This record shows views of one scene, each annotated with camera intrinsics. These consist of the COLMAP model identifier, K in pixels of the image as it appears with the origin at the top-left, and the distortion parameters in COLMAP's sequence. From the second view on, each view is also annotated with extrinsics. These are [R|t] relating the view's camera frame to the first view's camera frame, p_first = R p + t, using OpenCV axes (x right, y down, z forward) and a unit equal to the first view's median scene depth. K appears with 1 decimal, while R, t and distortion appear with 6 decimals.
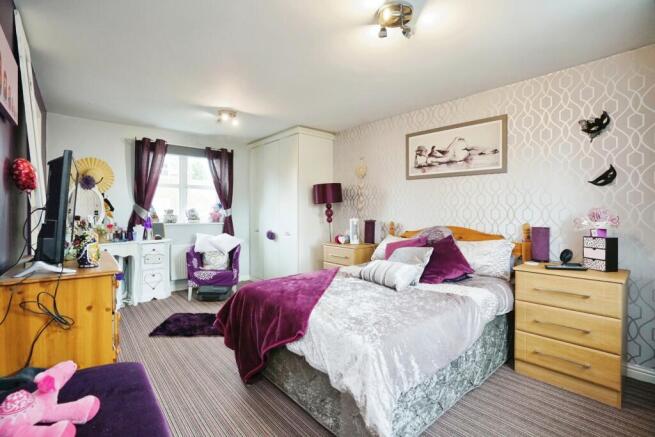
lens RADIAL K [[300.9, 0, 328.9], [0, 300.9, 218.6], [0, 0, 1]] dist [-0.002936, 0.000032]
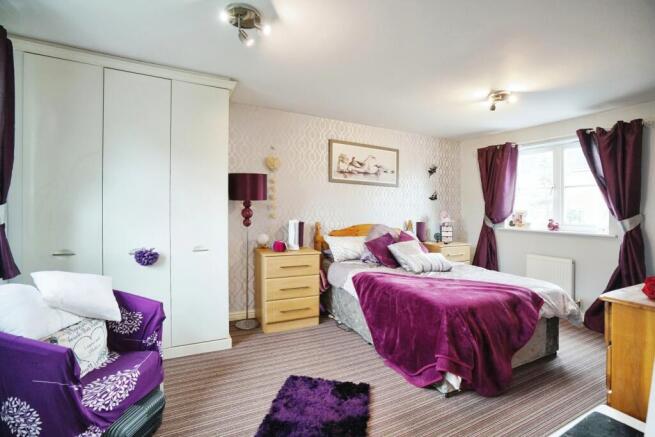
lens RADIAL K [[300.9, 0, 328.4], [0, 300.9, 211.8], [0, 0, 1]] dist [-0.002936, 0.000032]
pose [[0.260373, -0.006738, 0.965485, -0.820223], [0.007903, 0.999957, 0.004847, -0.030619], [-0.965476, 0.006368, 0.260415, 0.778580]]
